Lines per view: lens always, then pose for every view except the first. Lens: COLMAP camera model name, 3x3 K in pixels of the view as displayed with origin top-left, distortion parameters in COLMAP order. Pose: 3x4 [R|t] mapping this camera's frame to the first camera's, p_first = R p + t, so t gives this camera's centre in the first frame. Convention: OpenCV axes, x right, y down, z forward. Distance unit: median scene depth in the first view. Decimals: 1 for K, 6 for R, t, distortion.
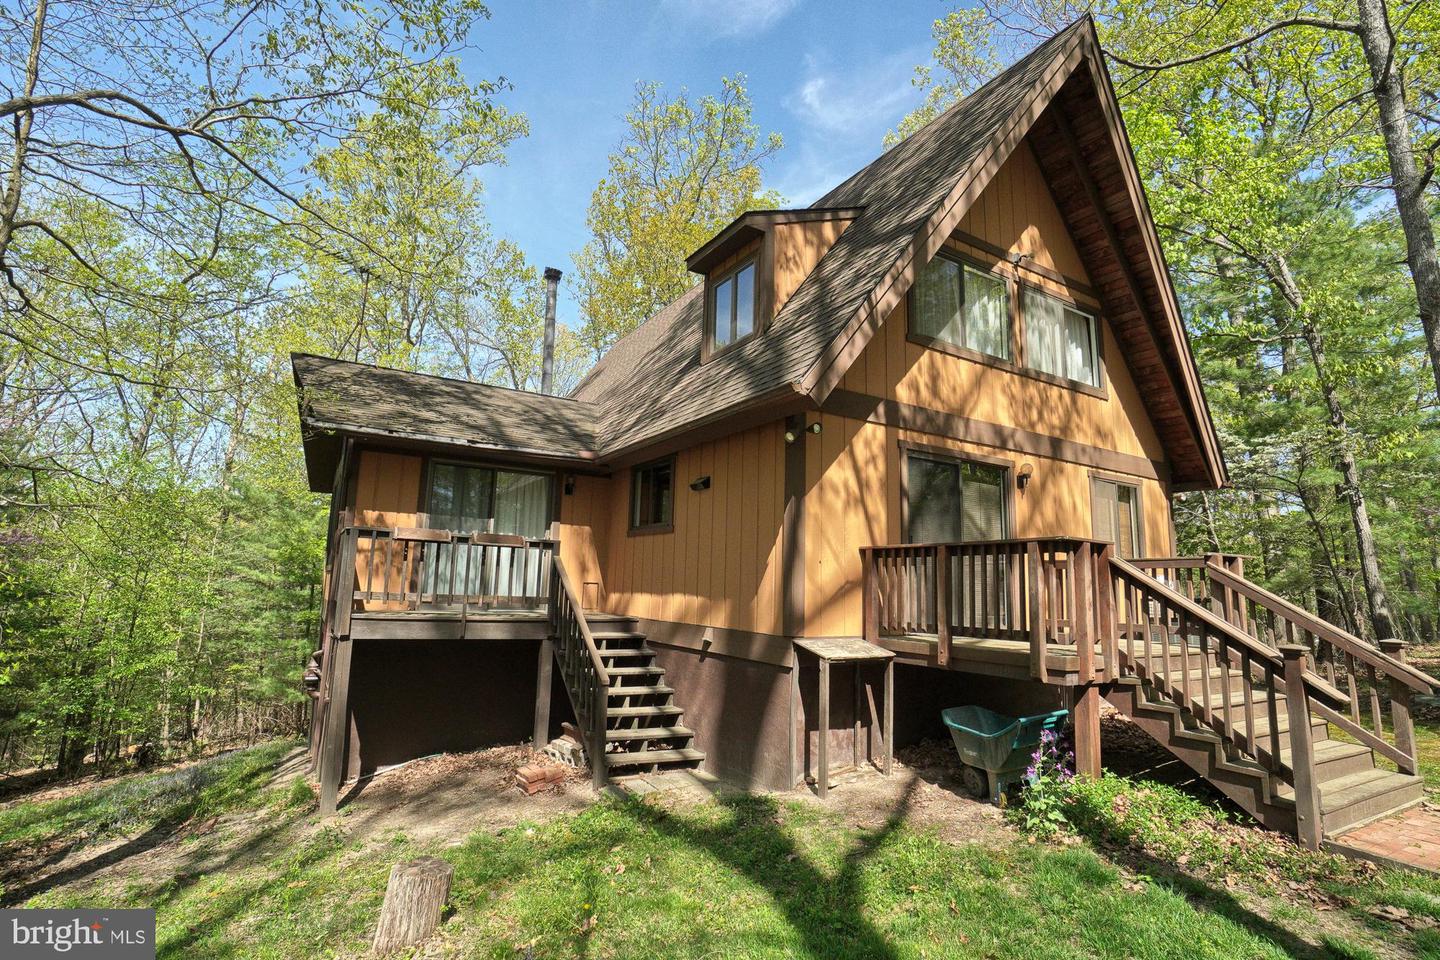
lens RADIAL K [[692.6, 0, 687.1], [0, 692.6, 506.5], [0, 0, 1]] dist [0.000461, 0.000242]
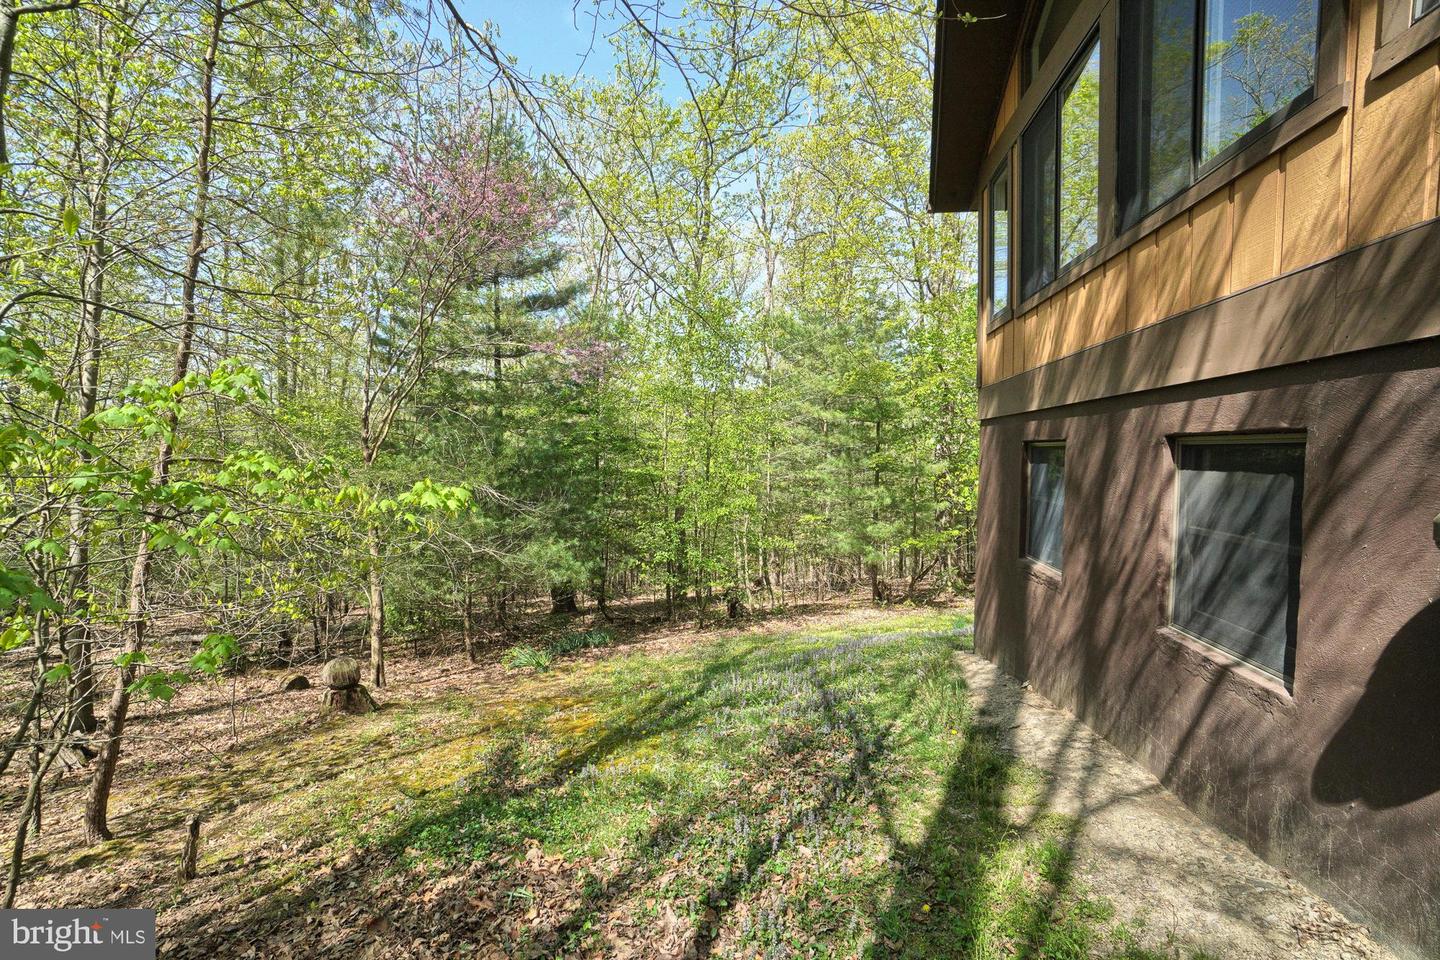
lens RADIAL K [[630.1, 0, 706.0], [0, 630.1, 479.4], [0, 0, 1]] dist [-0.061372, 0.021532]
pose [[0.779044, -0.005285, -0.626947, -0.651053], [0.095923, 0.989197, 0.110855, 0.215302], [0.619588, -0.146499, 0.771134, 0.811482]]
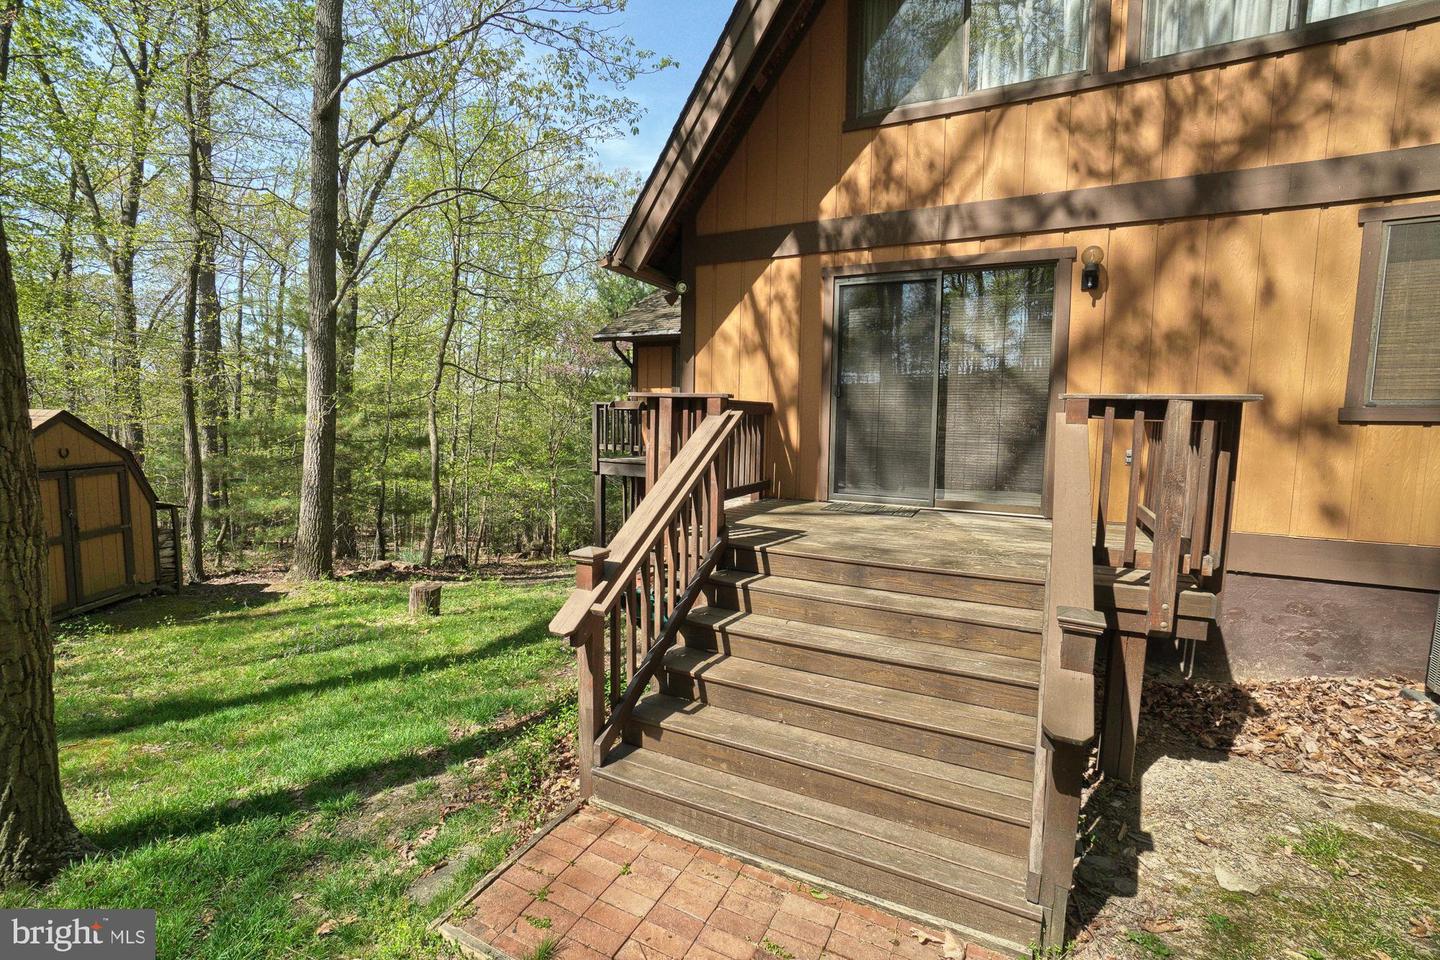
lens RADIAL K [[630.1, 0, 706.0], [0, 630.1, 479.4], [0, 0, 1]] dist [-0.061372, 0.021532]
pose [[0.534215, 0.052291, -0.843730, 0.852628], [0.105434, 0.986170, 0.127875, 0.044220], [0.838748, -0.157271, 0.521313, 0.442075]]
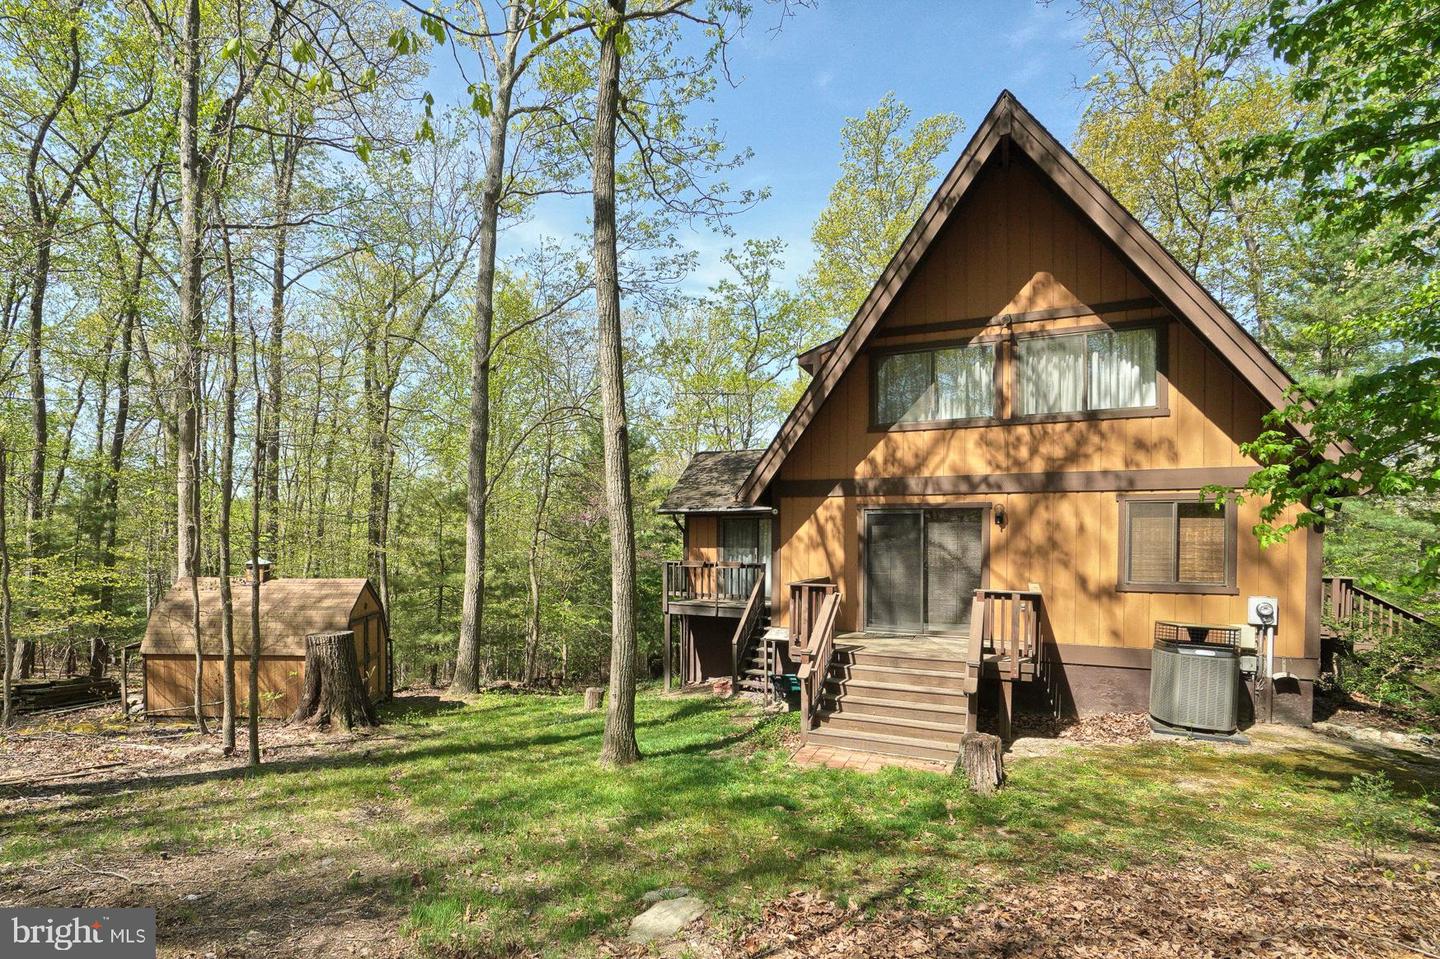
lens RADIAL K [[724.7, 0, 625.4], [0, 724.7, 550.1], [0, 0, 1]] dist [-0.040163, -0.000020]
pose [[0.518693, -0.021344, -0.854694, 1.356211], [0.116434, 0.992138, 0.045885, -0.121409], [0.846995, -0.123316, 0.517100, -0.254156]]
